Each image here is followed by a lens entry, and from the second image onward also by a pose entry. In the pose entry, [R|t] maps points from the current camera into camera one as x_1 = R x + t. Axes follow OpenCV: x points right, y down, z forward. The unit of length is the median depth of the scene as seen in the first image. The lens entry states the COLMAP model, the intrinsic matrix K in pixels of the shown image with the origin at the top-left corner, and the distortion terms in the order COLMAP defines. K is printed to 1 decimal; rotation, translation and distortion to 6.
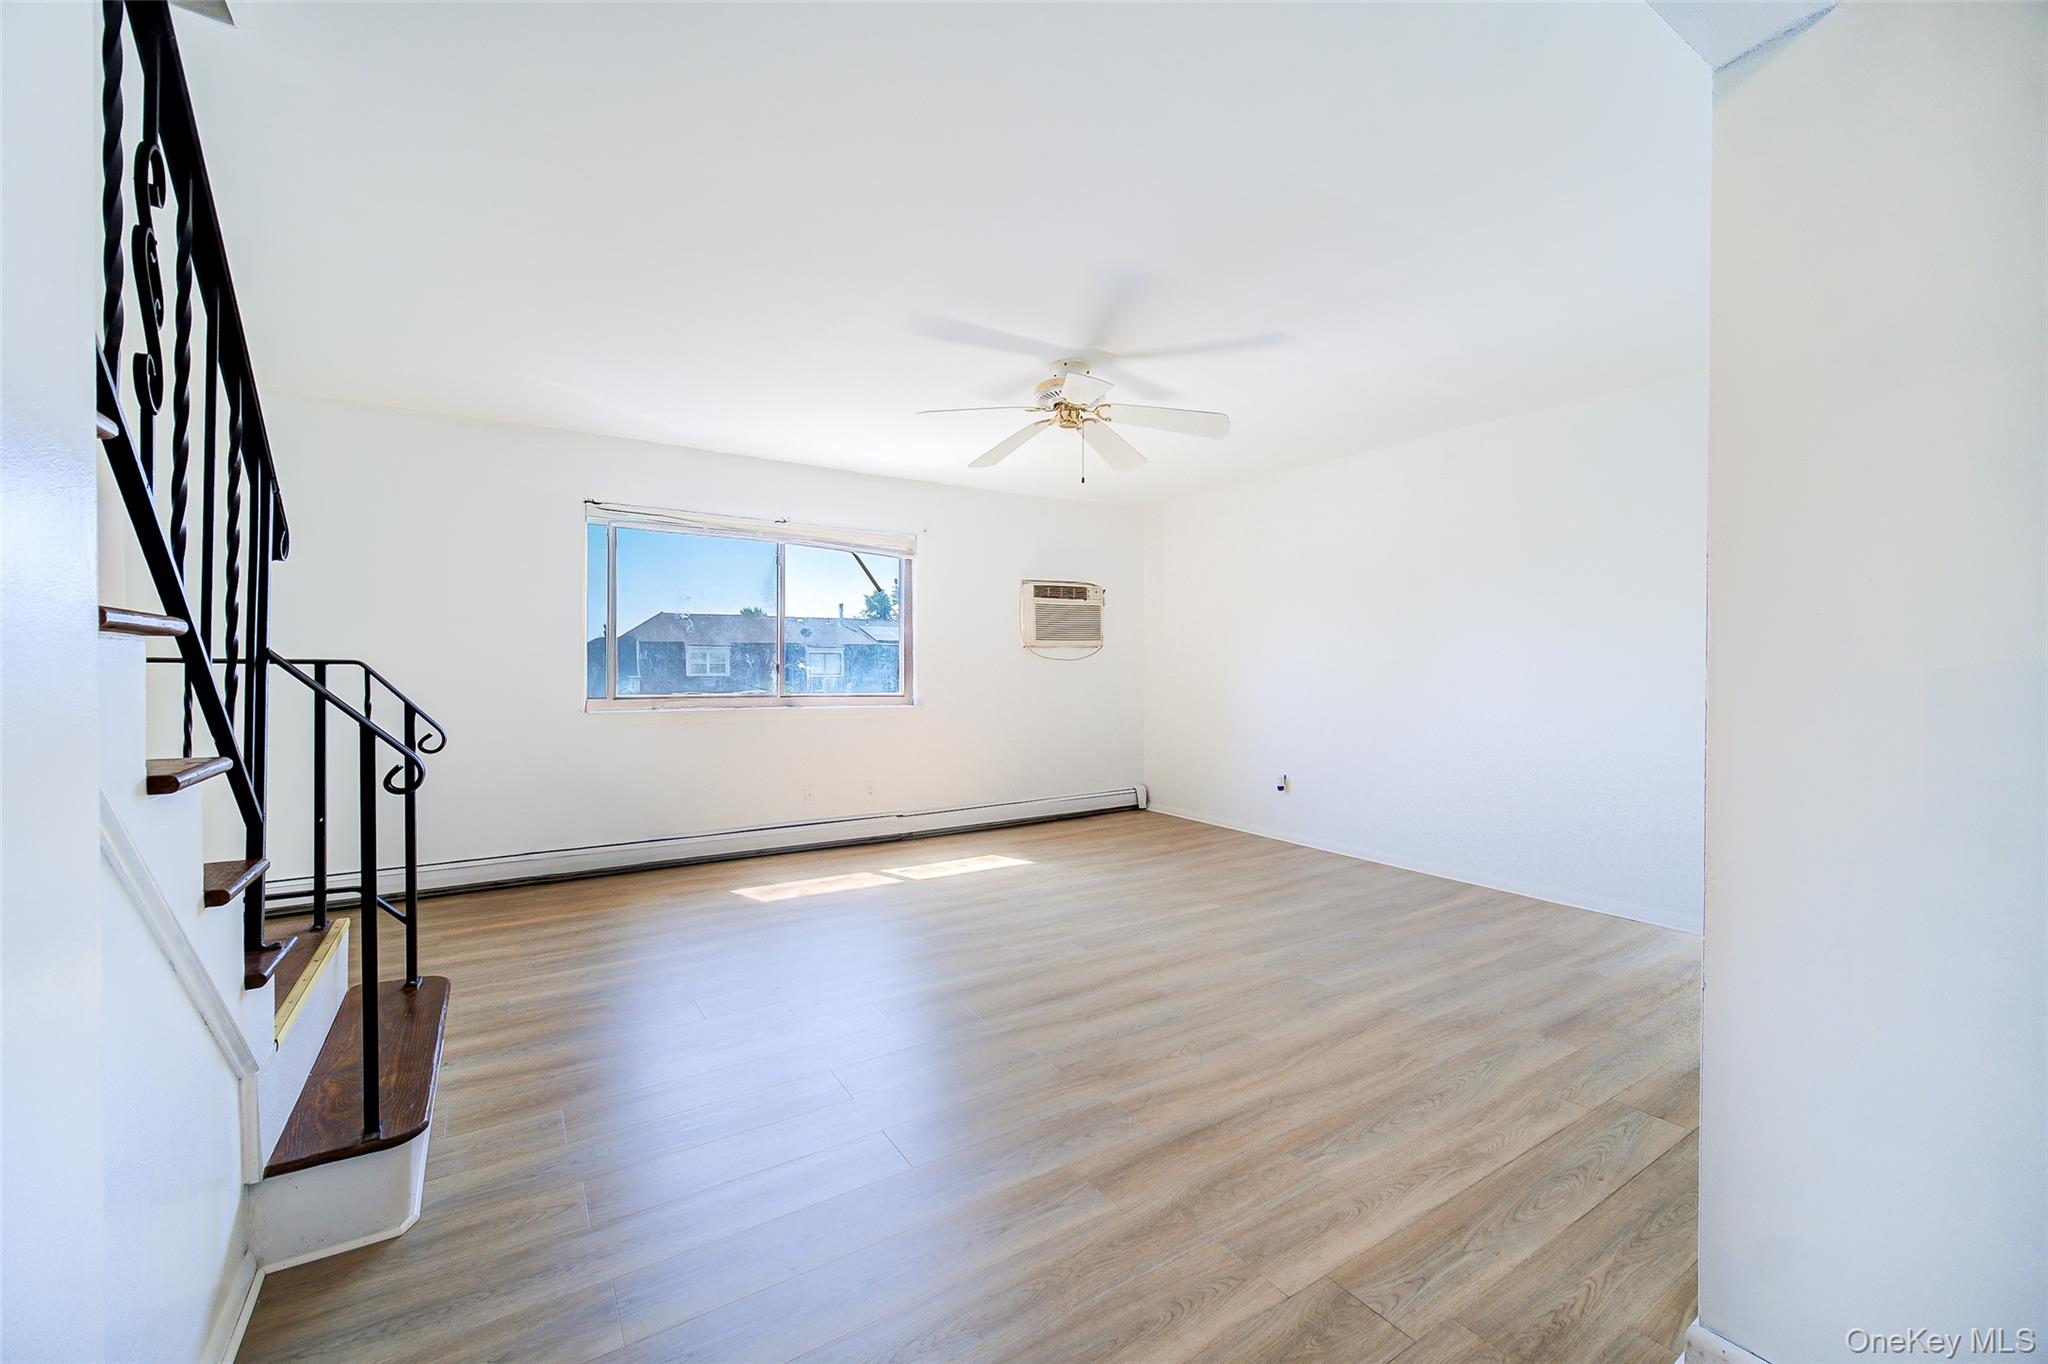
lens RADIAL K [[819.5, 0, 1018.4], [0, 819.5, 665.5], [0, 0, 1]] dist [0.002774, -0.000160]
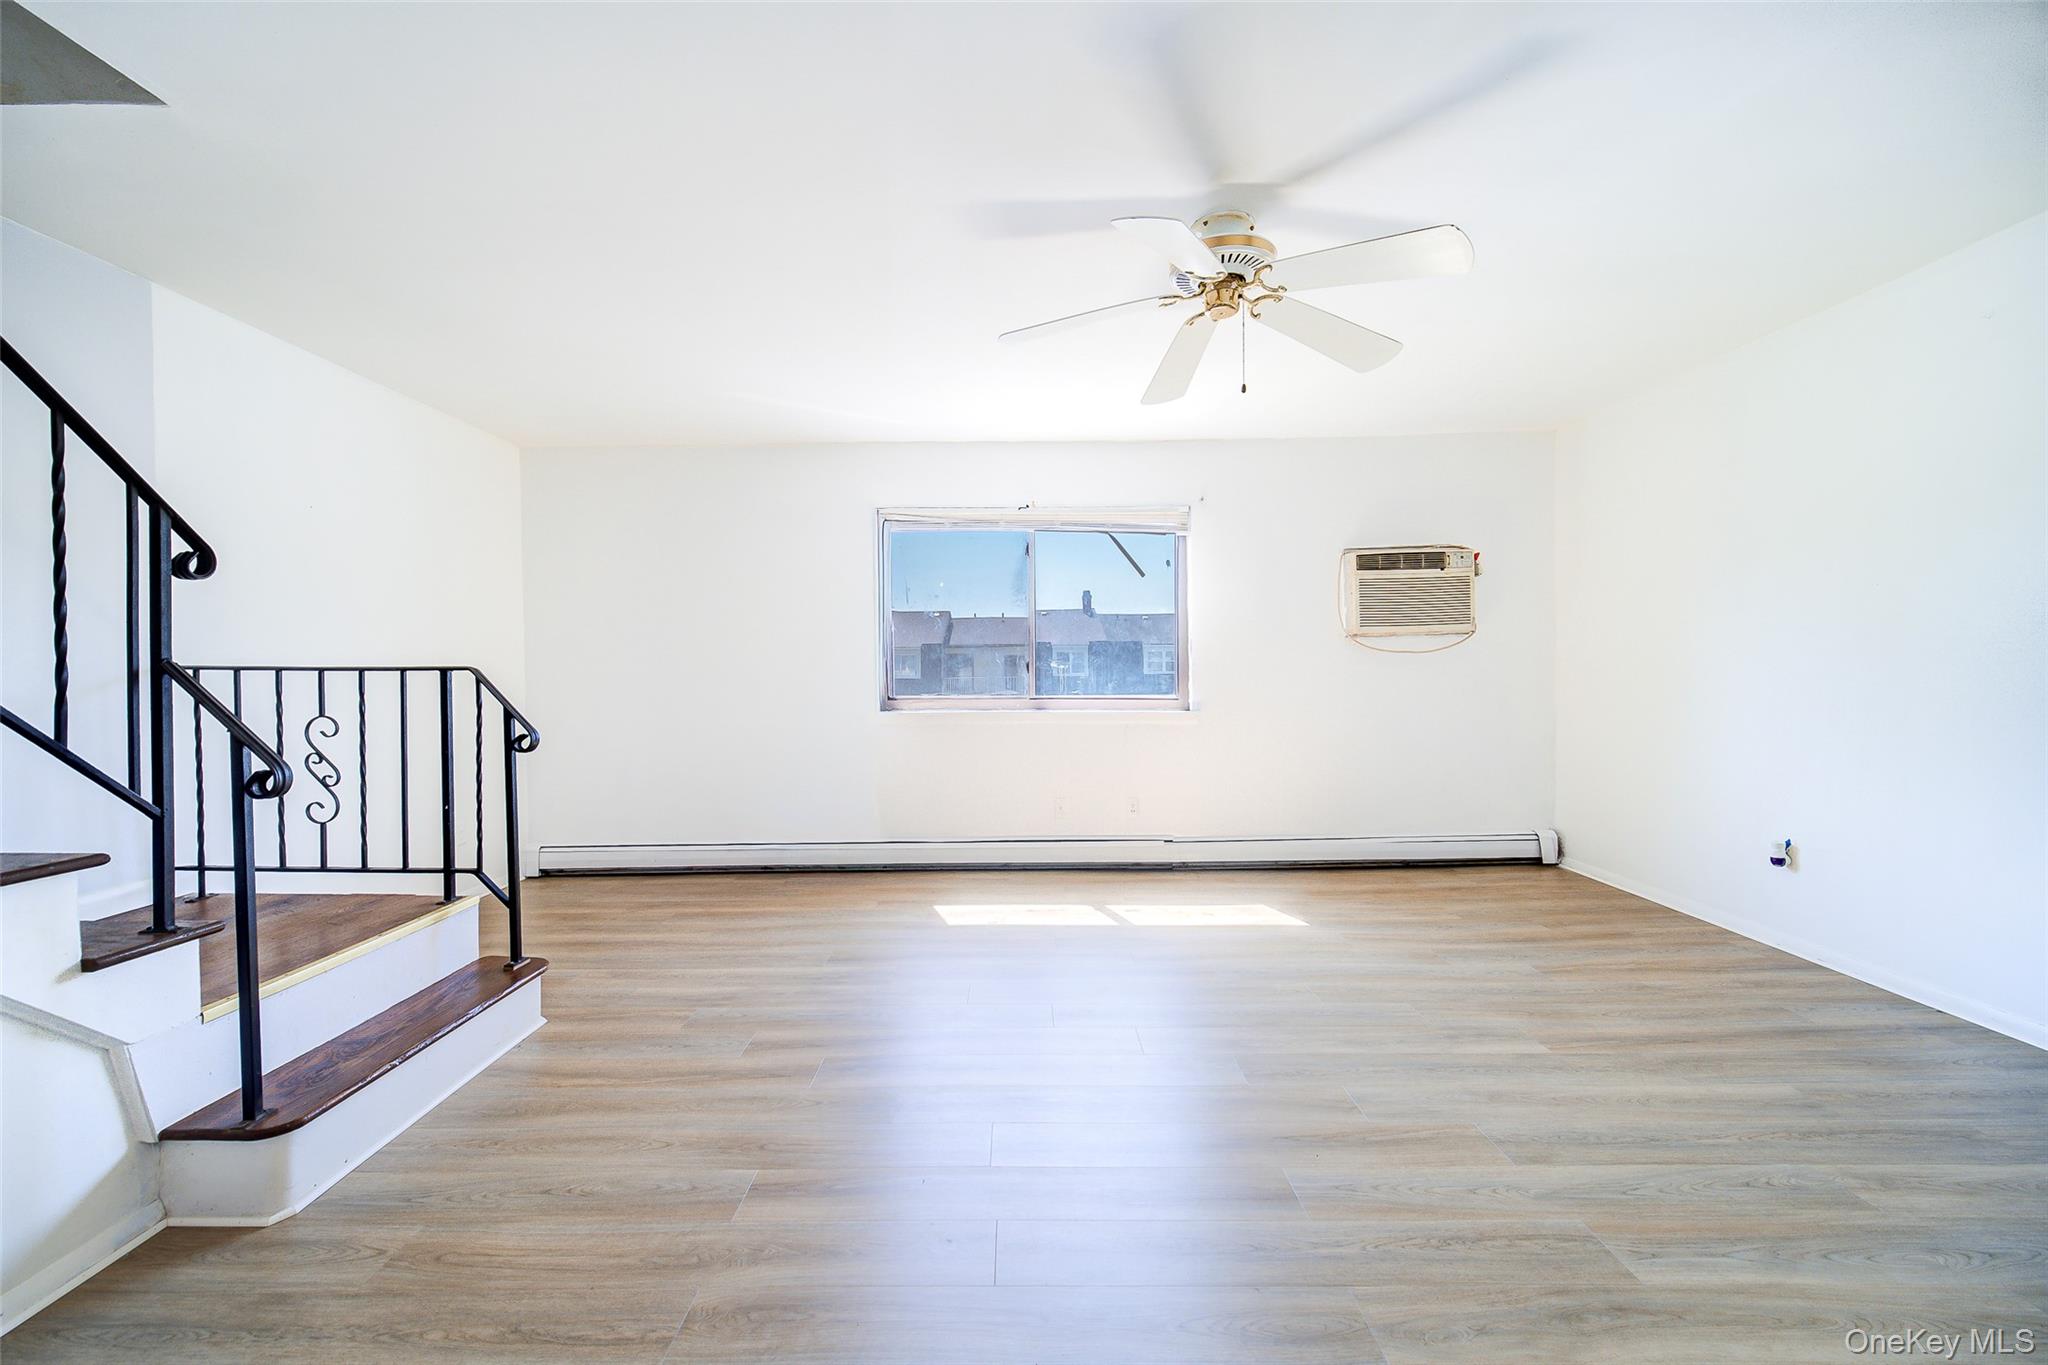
lens RADIAL K [[825.3, 0, 1016.7], [0, 825.3, 671.9], [0, 0, 1]] dist [-0.000490, -0.000265]
pose [[0.837647, -0.007029, -0.546166, 0.204017], [0.012973, 0.999891, 0.007028, 0.001322], [0.546057, -0.012972, 0.837648, 0.222259]]
